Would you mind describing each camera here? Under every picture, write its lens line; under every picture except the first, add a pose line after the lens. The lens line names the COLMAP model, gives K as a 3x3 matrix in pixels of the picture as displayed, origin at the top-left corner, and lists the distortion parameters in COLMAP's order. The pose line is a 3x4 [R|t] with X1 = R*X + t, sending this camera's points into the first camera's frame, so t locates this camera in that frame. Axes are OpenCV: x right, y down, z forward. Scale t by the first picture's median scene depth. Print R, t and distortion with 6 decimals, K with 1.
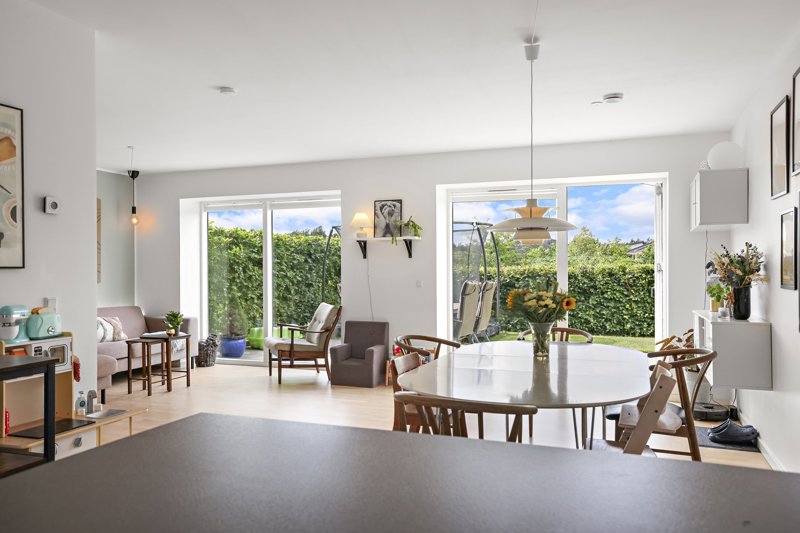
lens RADIAL K [[637.0, 0, 403.3], [0, 637.0, 274.6], [0, 0, 1]] dist [0.024602, -0.002680]
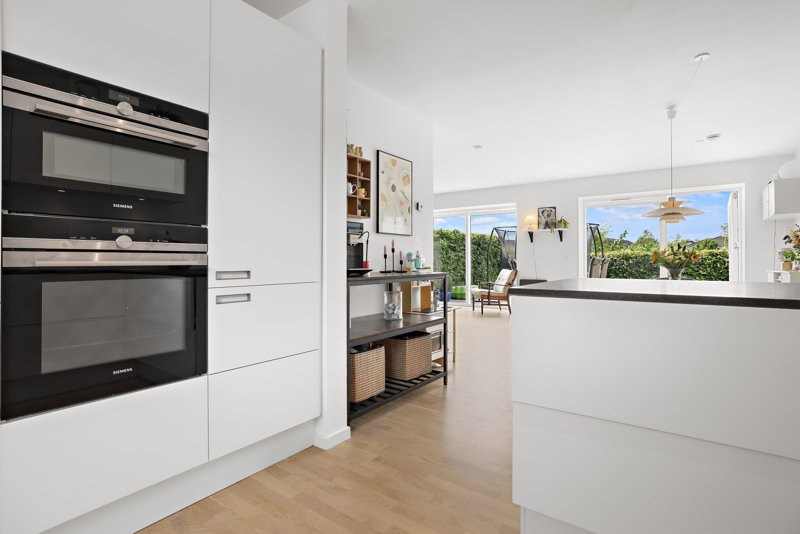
lens RADIAL K [[412.7, 0, 407.1], [0, 412.7, 259.8], [0, 0, 1]] dist [0.006003, 0.005049]
pose [[0.972346, 0.001609, -0.233539, -0.125976], [-0.005259, 0.999874, -0.015009, 0.039133], [0.233485, 0.015823, 0.972232, -0.144212]]
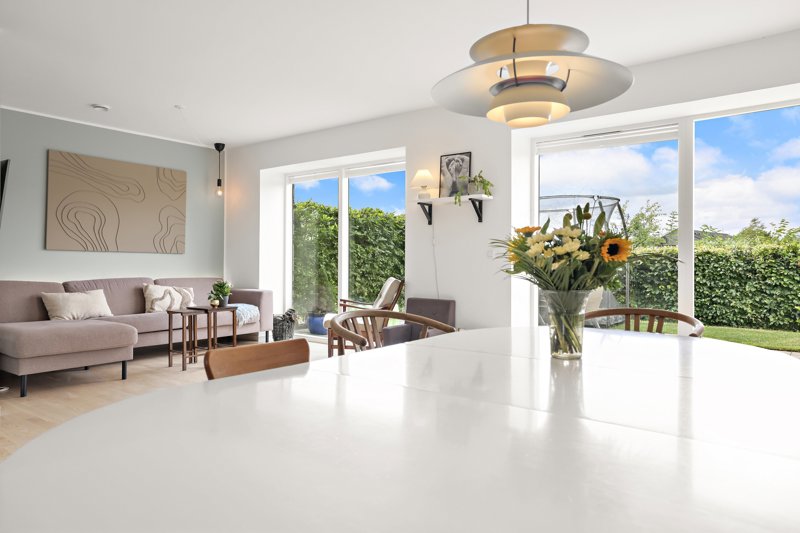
lens RADIAL K [[537.6, 0, 406.5], [0, 537.6, 259.9], [0, 0, 1]] dist [0.004844, 0.014427]
pose [[0.955021, 0.006563, -0.296465, 0.122079], [-0.011167, 0.999842, -0.013838, 0.031831], [0.296327, 0.016526, 0.954944, 0.307526]]
